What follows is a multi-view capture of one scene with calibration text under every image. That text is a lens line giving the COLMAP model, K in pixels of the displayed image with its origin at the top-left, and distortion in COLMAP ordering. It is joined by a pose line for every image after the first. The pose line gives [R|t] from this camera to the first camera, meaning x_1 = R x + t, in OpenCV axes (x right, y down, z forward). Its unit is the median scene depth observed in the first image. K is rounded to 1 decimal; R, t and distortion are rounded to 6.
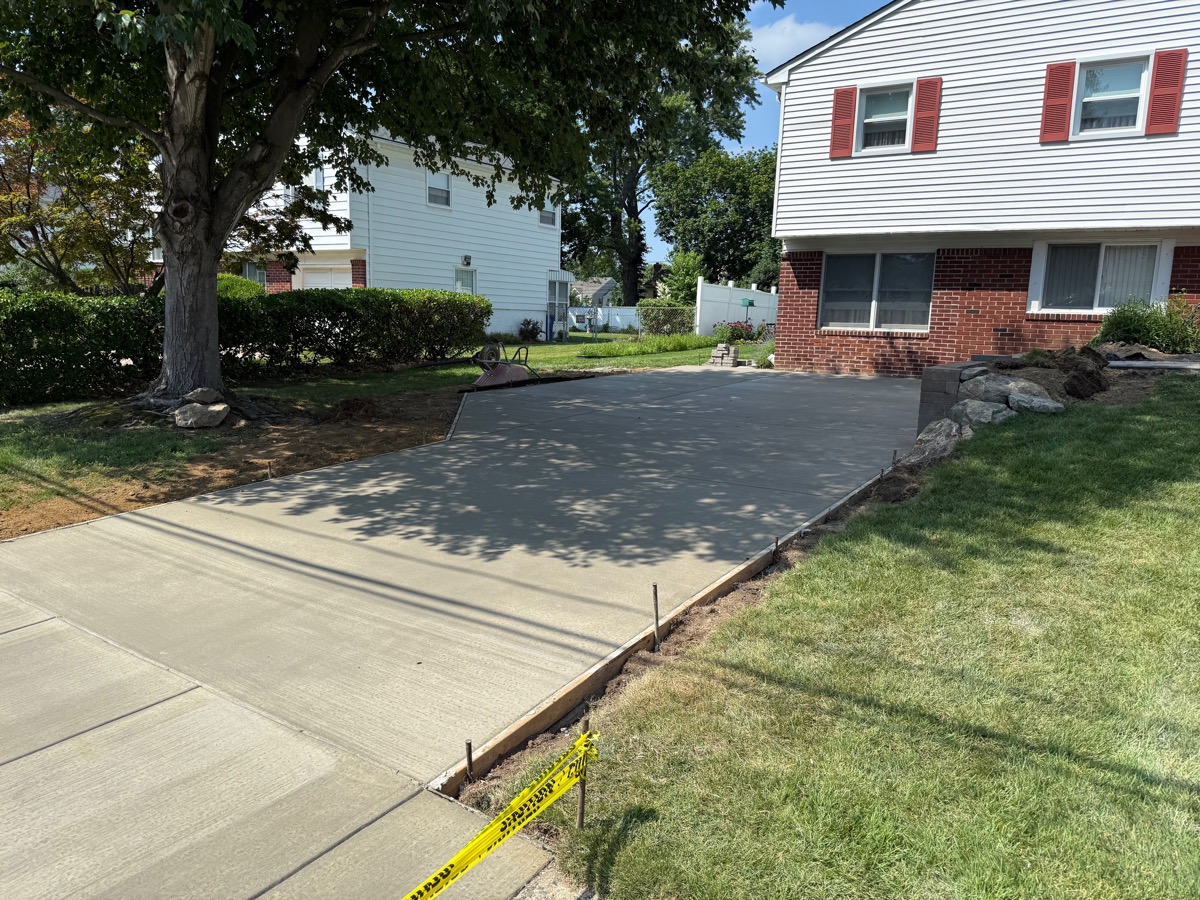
lens RADIAL K [[853.6, 0, 600.0], [0, 853.6, 450.0], [0, 0, 1]] dist [0.006100, -0.001041]
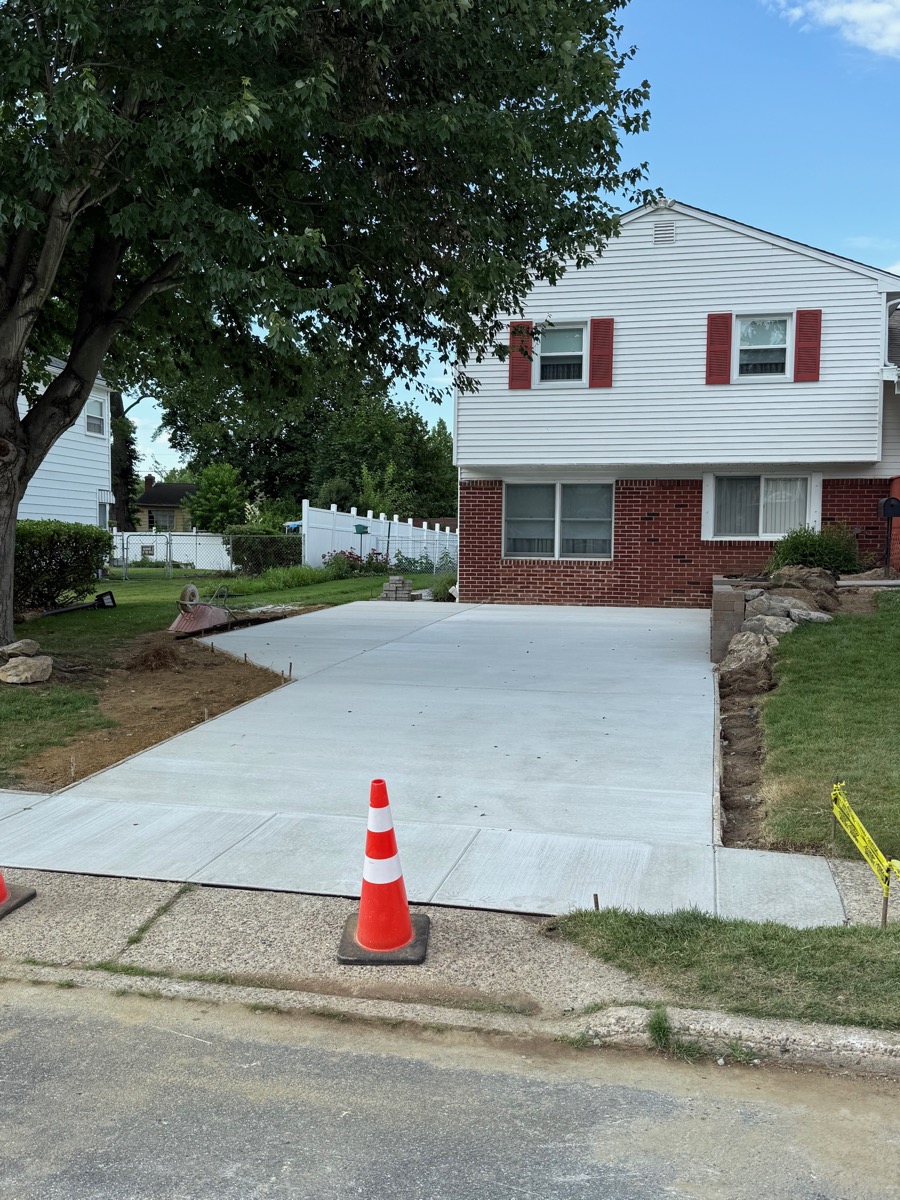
lens RADIAL K [[1149.1, 0, 450.0], [0, 1149.1, 600.0], [0, 0, 1]] dist [0.190456, -0.002644]
pose [[0.930438, -0.034740, 0.364798, -0.319027], [0.072307, 0.993329, -0.089828, 0.019715], [-0.359244, 0.109957, 0.926743, -0.210486]]
